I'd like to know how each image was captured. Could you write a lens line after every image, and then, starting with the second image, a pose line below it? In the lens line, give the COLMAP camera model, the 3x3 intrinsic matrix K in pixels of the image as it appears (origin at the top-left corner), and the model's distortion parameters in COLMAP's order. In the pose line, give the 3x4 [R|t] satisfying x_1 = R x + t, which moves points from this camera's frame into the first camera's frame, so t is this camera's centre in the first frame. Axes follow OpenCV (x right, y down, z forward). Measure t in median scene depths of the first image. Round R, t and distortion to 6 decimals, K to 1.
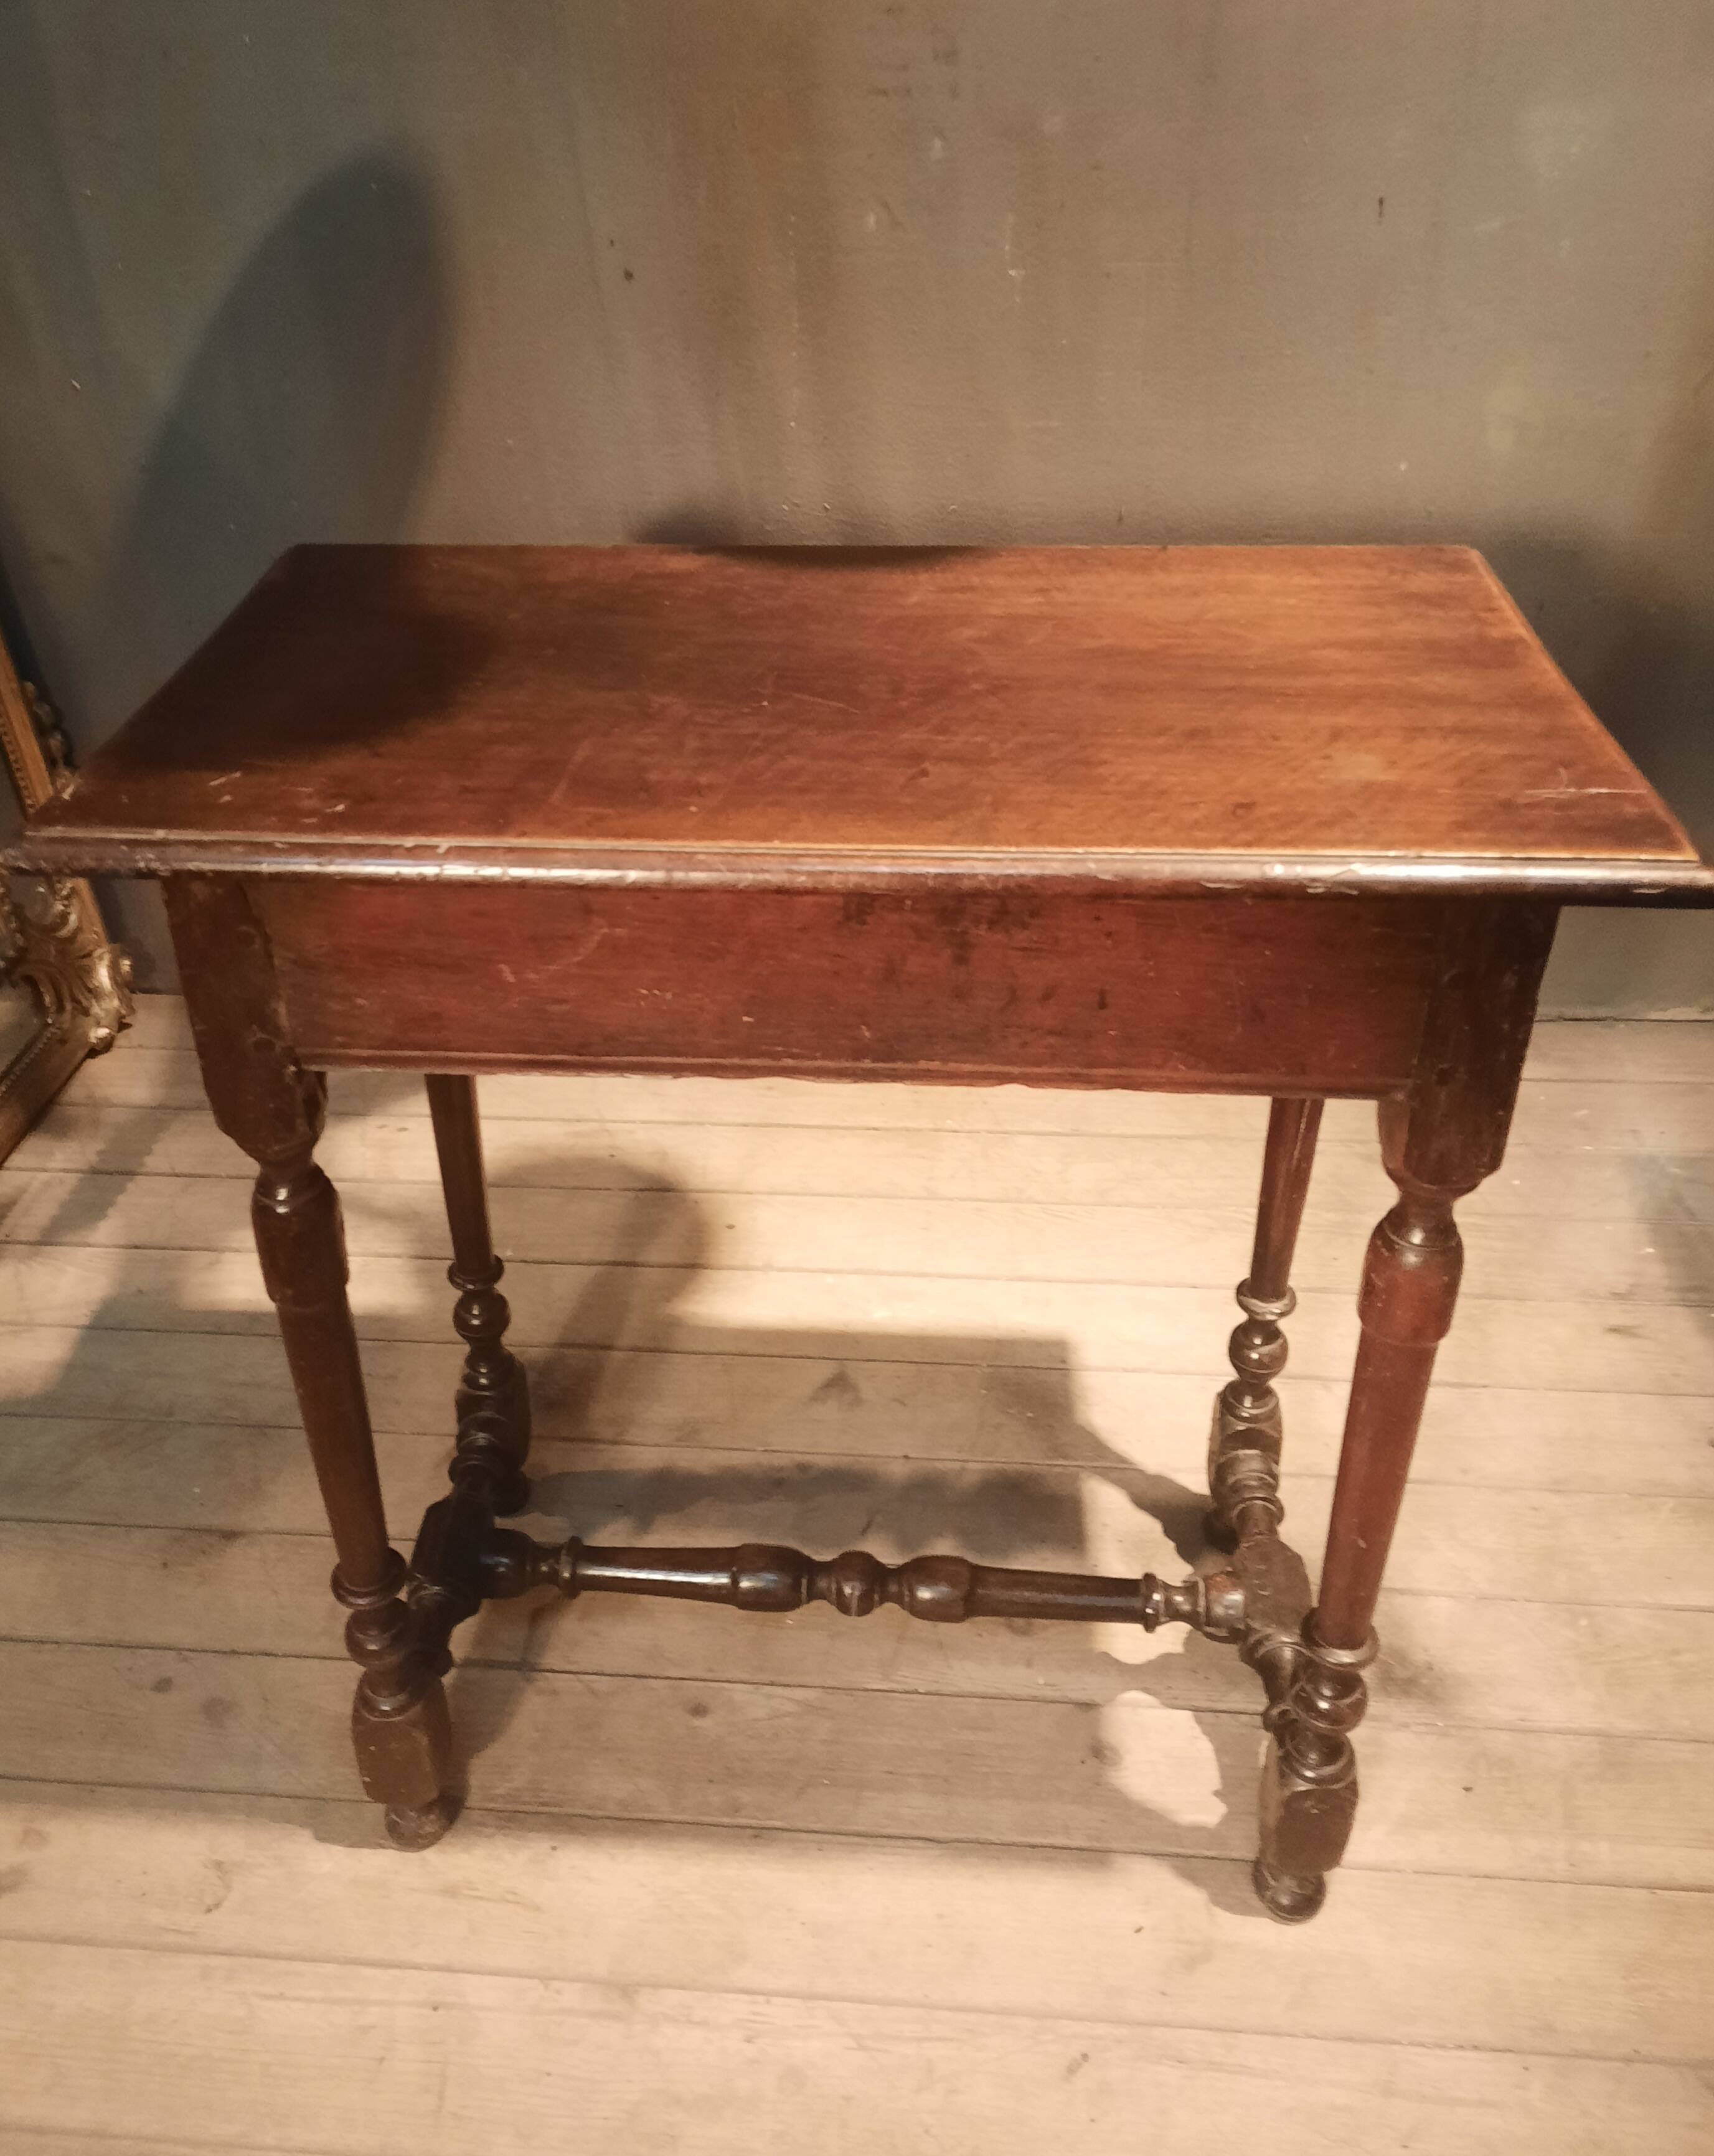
lens RADIAL K [[1872.4, 0, 791.0], [0, 1872.4, 1022.0], [0, 0, 1]] dist [0.048719, -0.049045]
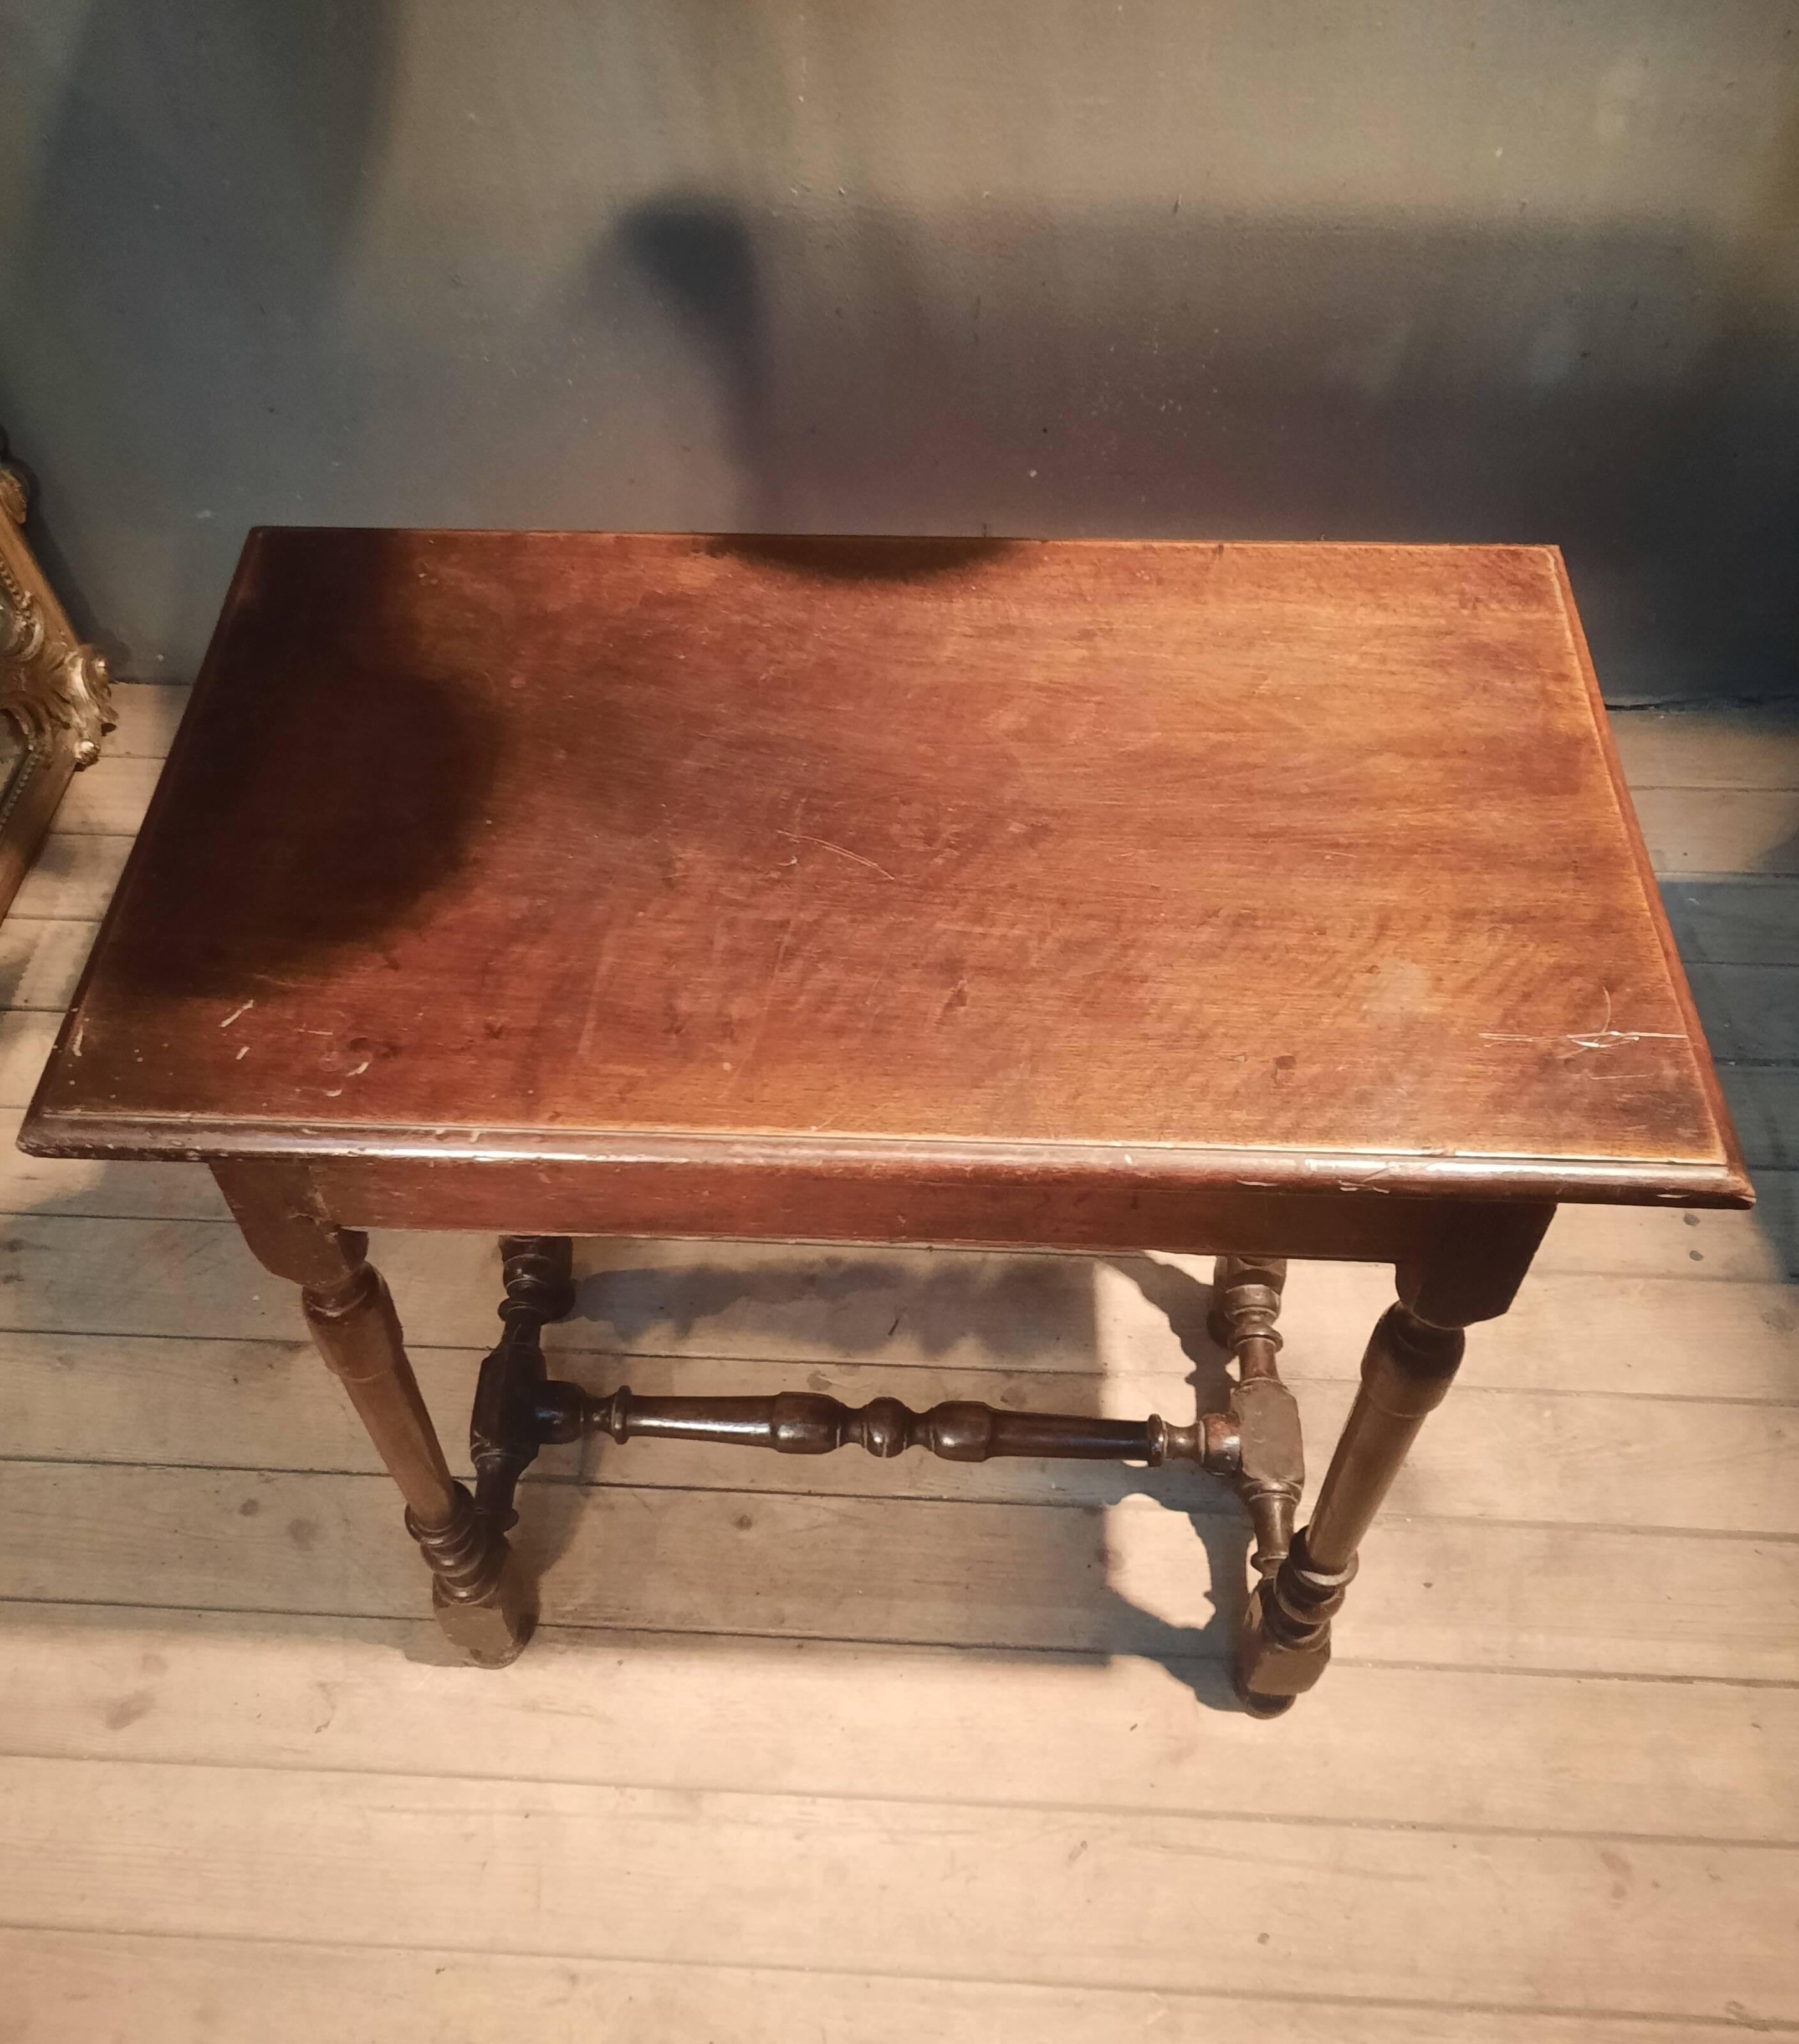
lens RADIAL K [[1914.0, 0, 859.0], [0, 1914.0, 996.3], [0, 0, 1]] dist [0.044530, -0.038790]
pose [[0.999458, -0.019260, 0.026701, -0.006302], [0.009267, 0.942815, 0.333188, -0.335556], [-0.031591, -0.332760, 0.942482, 0.045653]]
